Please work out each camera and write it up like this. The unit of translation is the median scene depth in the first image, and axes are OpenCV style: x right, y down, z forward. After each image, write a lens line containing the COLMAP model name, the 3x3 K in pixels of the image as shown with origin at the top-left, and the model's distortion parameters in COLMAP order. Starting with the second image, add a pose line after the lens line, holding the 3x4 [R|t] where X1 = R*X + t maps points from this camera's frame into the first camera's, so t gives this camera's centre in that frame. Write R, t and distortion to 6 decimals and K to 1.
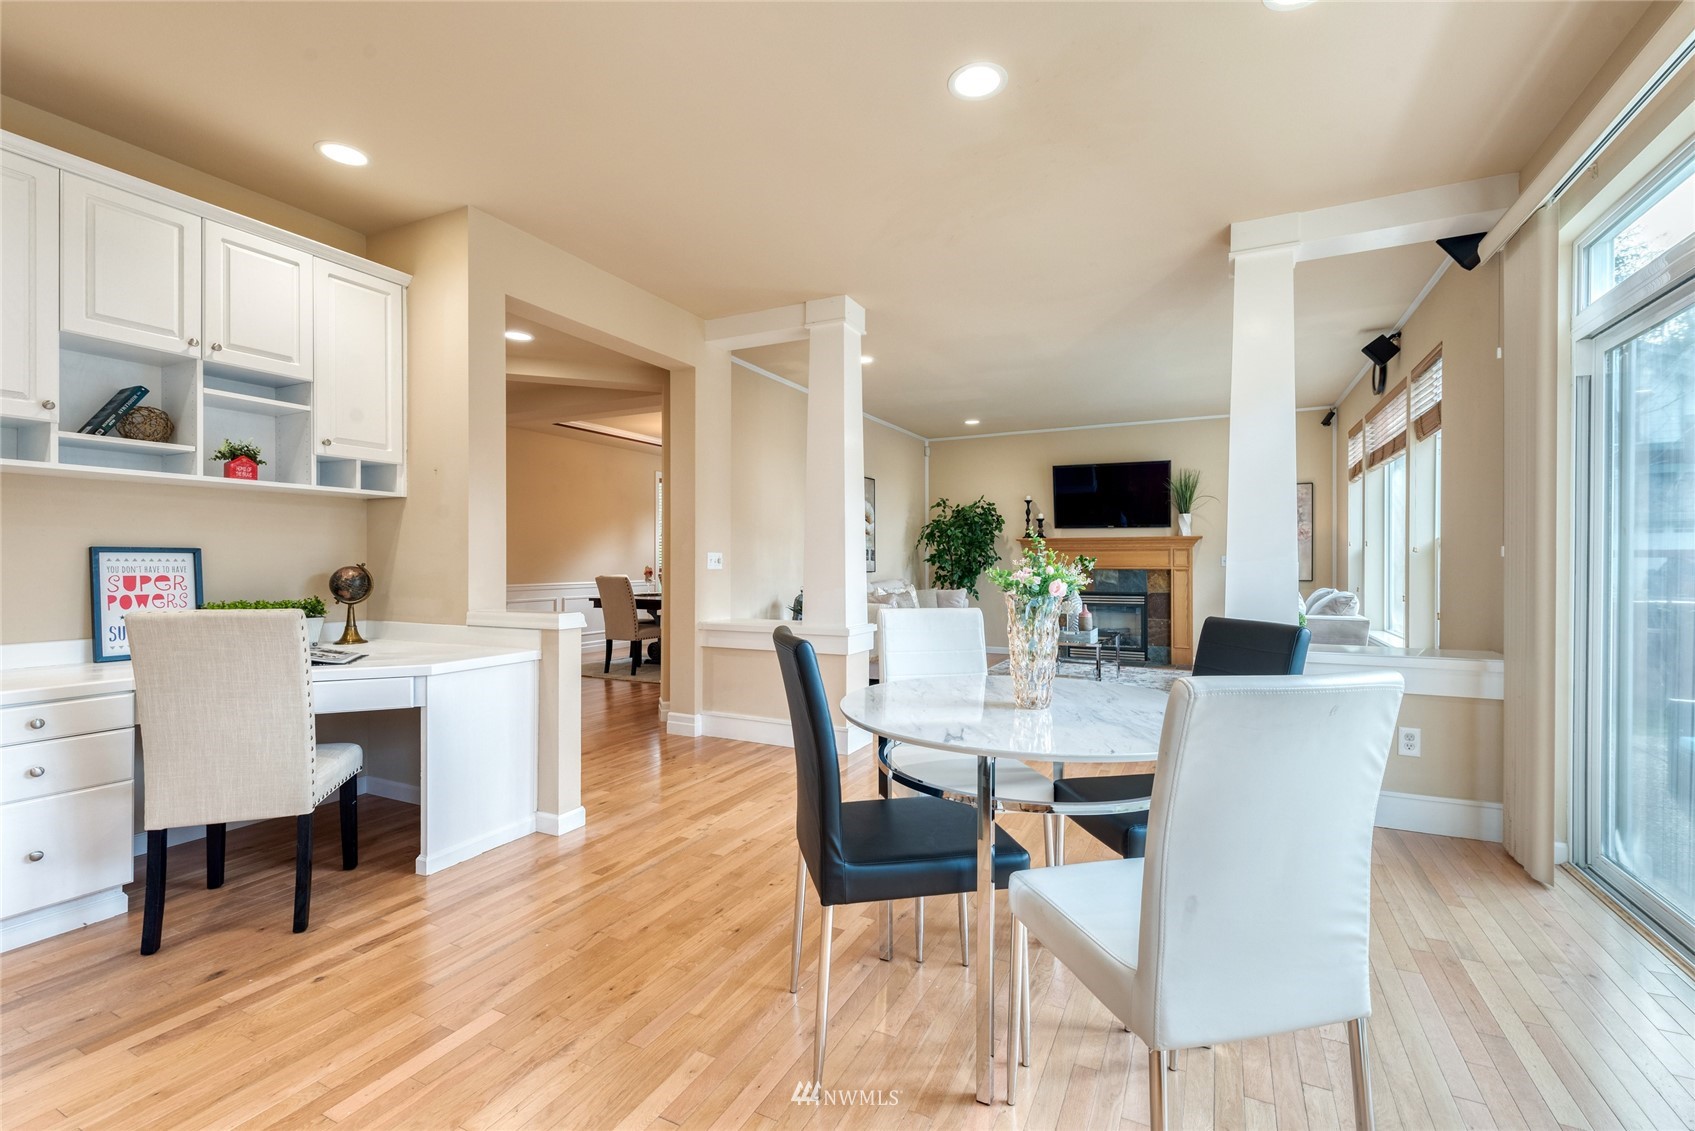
lens RADIAL K [[746.6, 0, 846.0], [0, 746.6, 562.8], [0, 0, 1]] dist [0.002971, -0.000546]
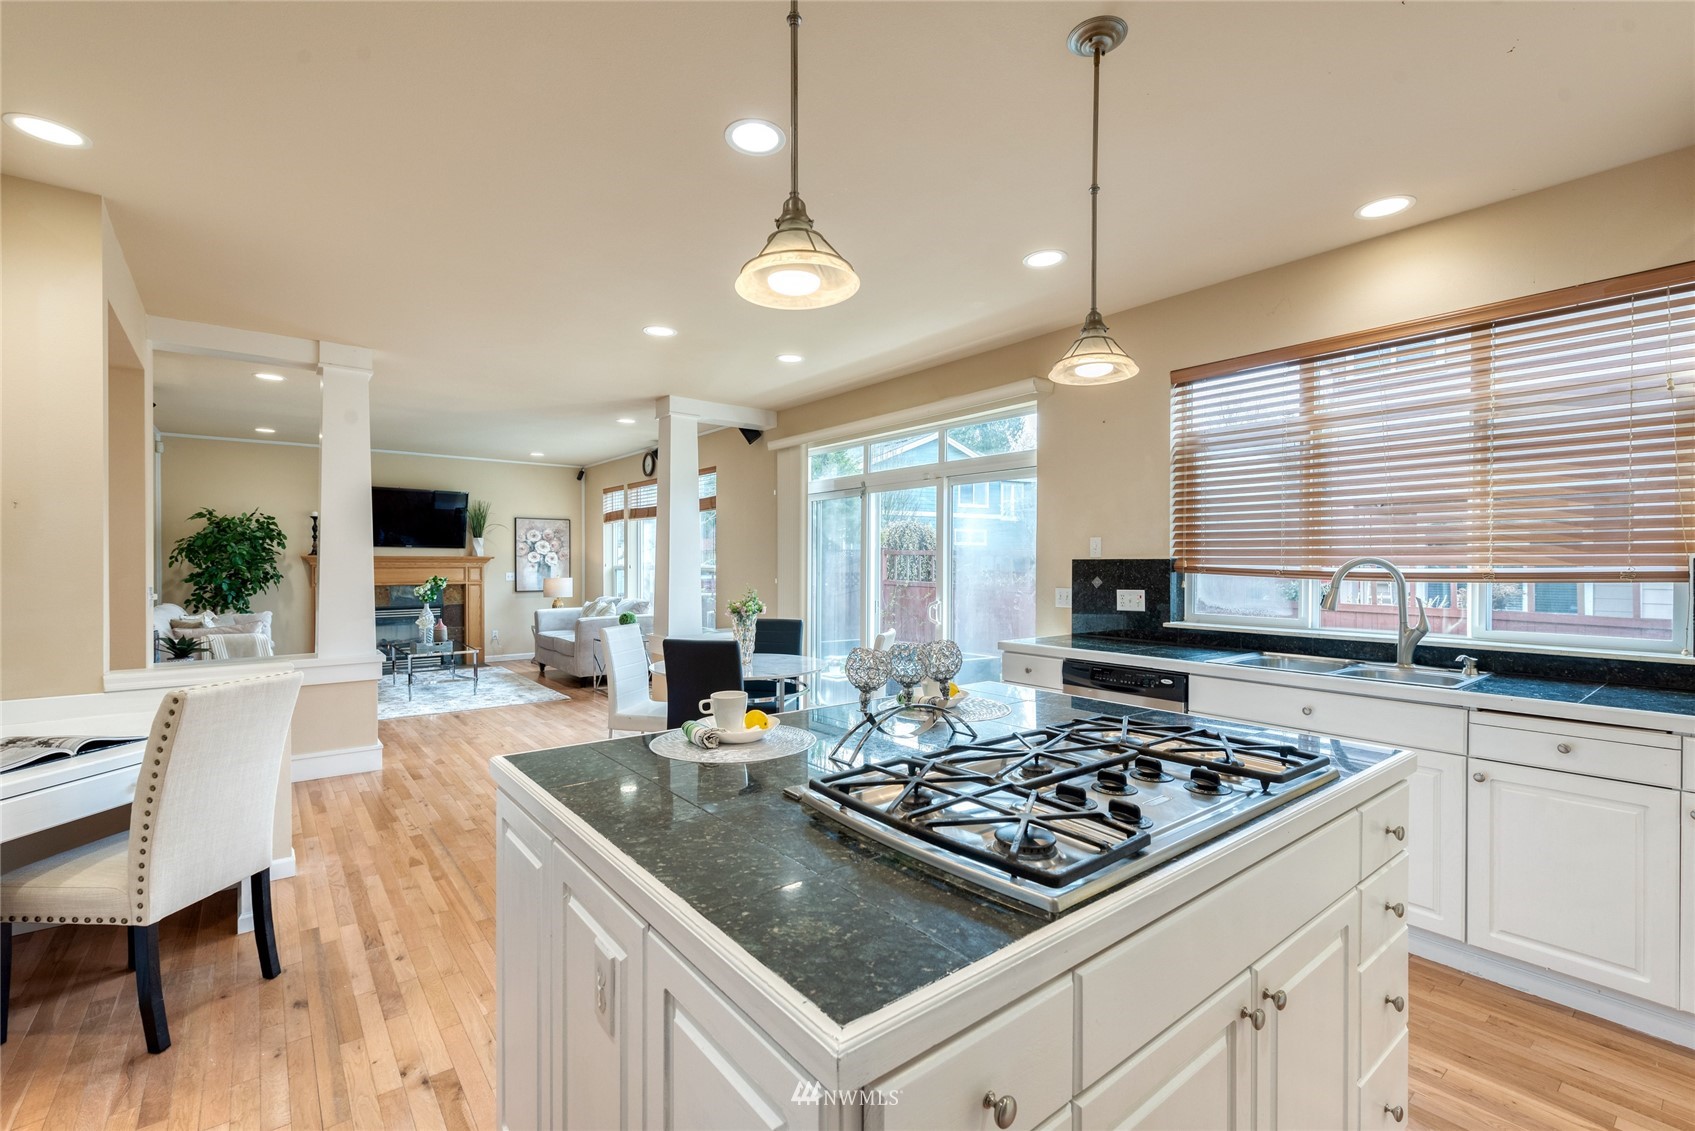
lens RADIAL K [[746.6, 0, 854.9], [0, 746.6, 566.6], [0, 0, 1]] dist [0.002971, -0.000546]
pose [[0.421123, -0.005166, 0.906989, -0.380539], [-0.000814, 0.999981, 0.006073, -0.027026], [-0.907003, -0.003296, 0.421111, -0.054409]]
